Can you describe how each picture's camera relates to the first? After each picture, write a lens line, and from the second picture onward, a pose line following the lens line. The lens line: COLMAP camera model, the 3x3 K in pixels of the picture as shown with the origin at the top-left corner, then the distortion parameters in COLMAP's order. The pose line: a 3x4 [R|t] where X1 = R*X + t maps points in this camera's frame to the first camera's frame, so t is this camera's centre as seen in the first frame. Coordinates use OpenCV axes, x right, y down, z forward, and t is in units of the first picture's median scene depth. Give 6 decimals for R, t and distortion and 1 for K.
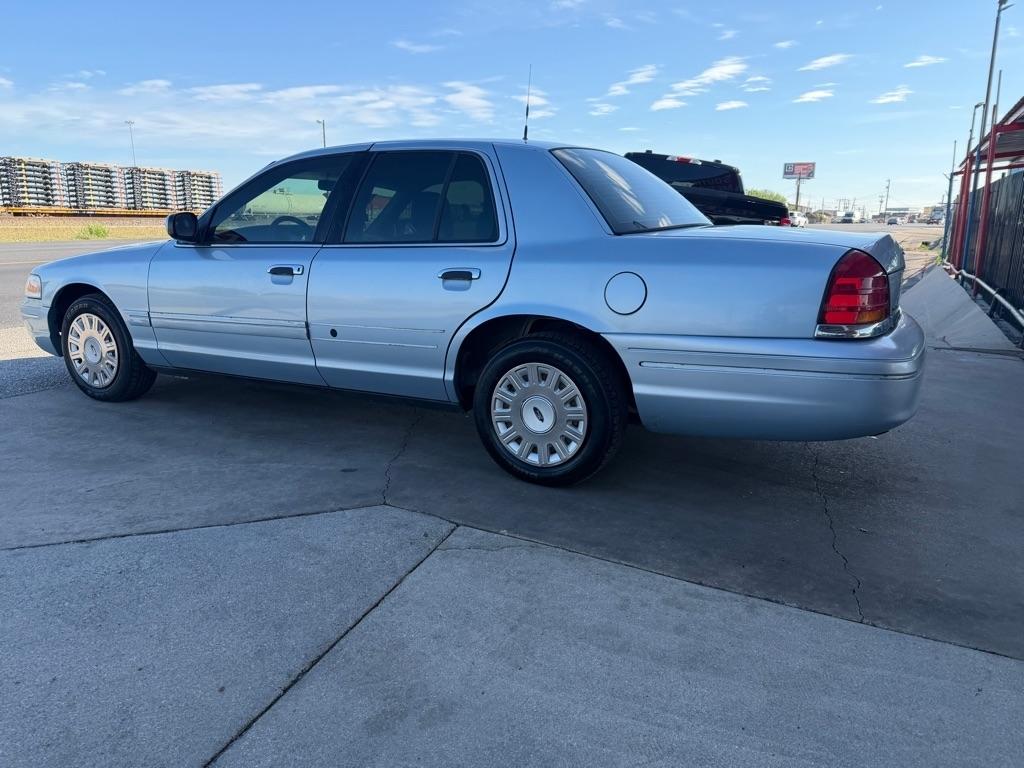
lens RADIAL K [[723.0, 0, 505.2], [0, 723.0, 381.9], [0, 0, 1]] dist [0.029791, -0.038464]
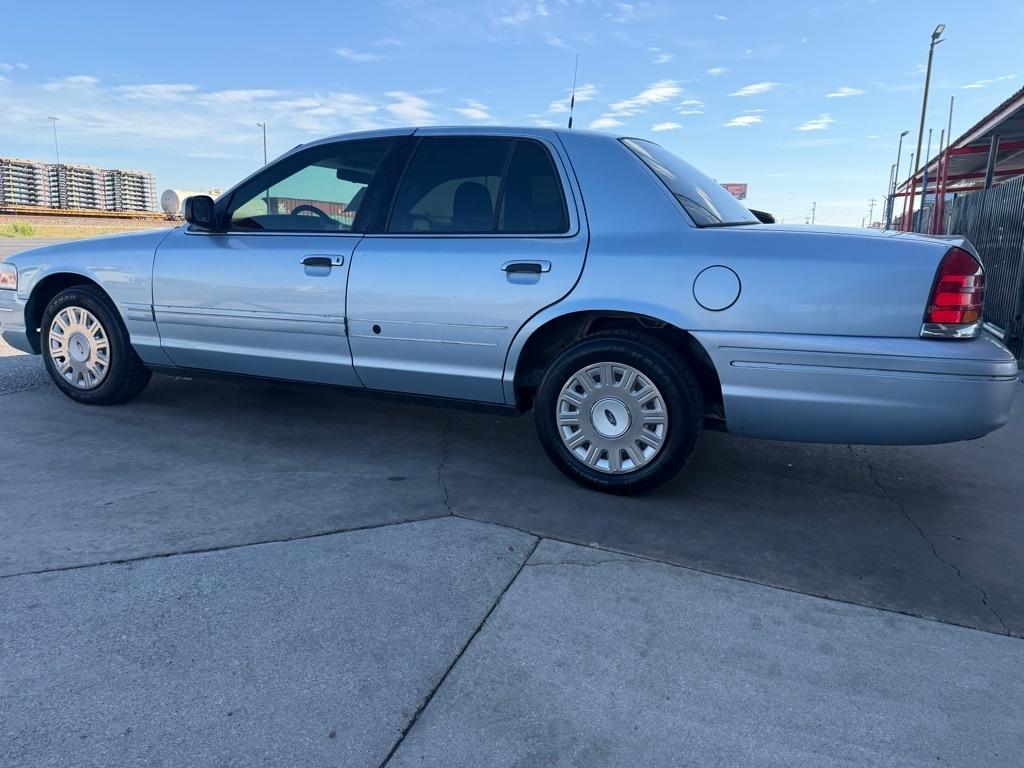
lens RADIAL K [[723.0, 0, 513.4], [0, 723.0, 375.4], [0, 0, 1]] dist [0.029791, -0.038464]
pose [[0.995565, 0.008256, 0.093711, -0.174745], [-0.005992, 0.999684, -0.024420, 0.014588], [-0.093883, 0.023750, 0.995300, 0.082365]]
